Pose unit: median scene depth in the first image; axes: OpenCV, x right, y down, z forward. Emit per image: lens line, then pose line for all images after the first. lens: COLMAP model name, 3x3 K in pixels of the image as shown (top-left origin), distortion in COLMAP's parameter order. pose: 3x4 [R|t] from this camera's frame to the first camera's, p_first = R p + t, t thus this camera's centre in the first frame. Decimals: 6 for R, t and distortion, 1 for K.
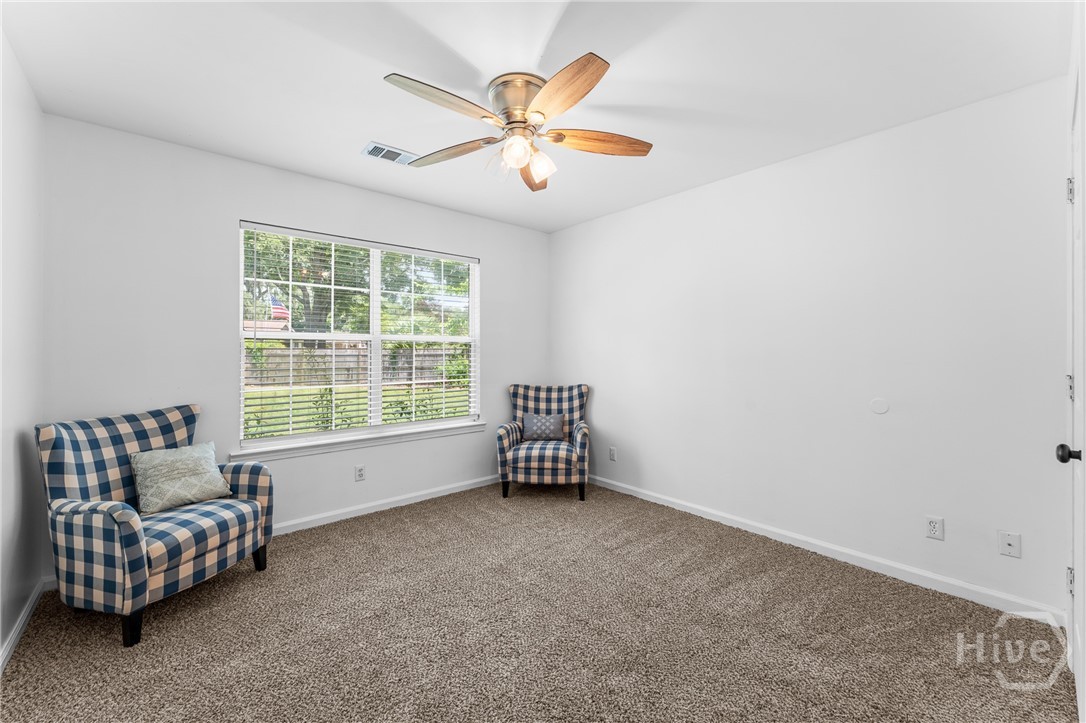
lens RADIAL K [[432.1, 0, 541.4], [0, 432.1, 359.5], [0, 0, 1]] dist [0.002085, 0.000115]
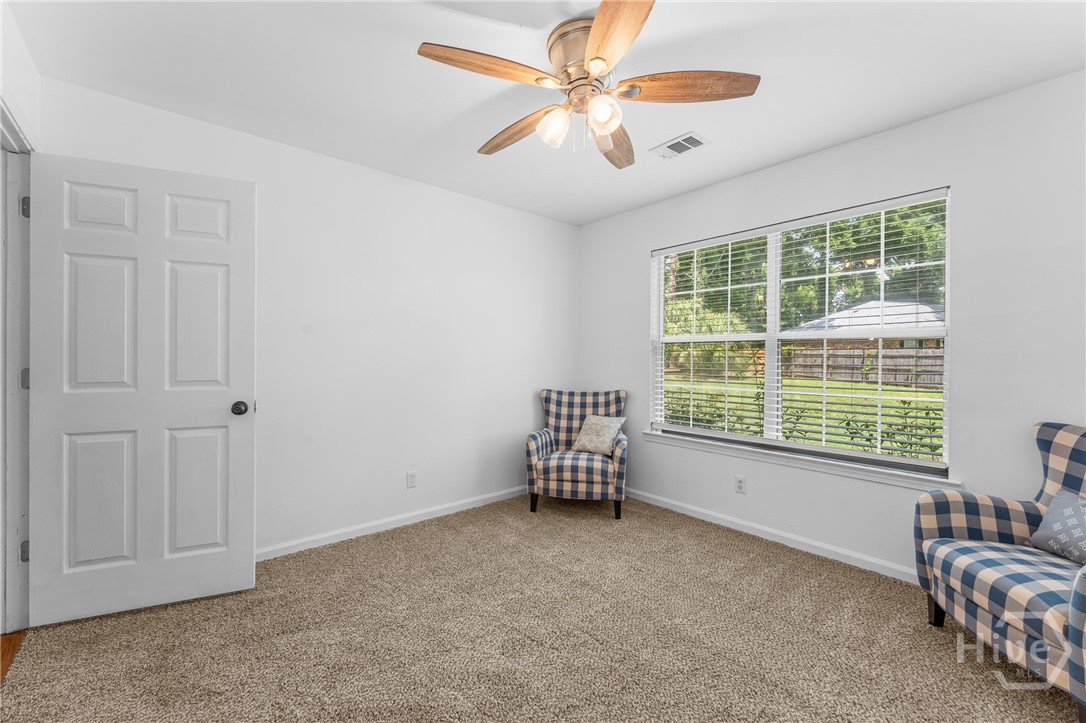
lens RADIAL K [[432.1, 0, 541.2], [0, 432.1, 357.4], [0, 0, 1]] dist [0.002085, 0.000115]
pose [[-0.015747, 0.004116, -0.999868, 0.591205], [-0.011435, 0.999925, 0.004296, -0.008816], [0.999811, 0.011501, -0.015699, 0.682913]]
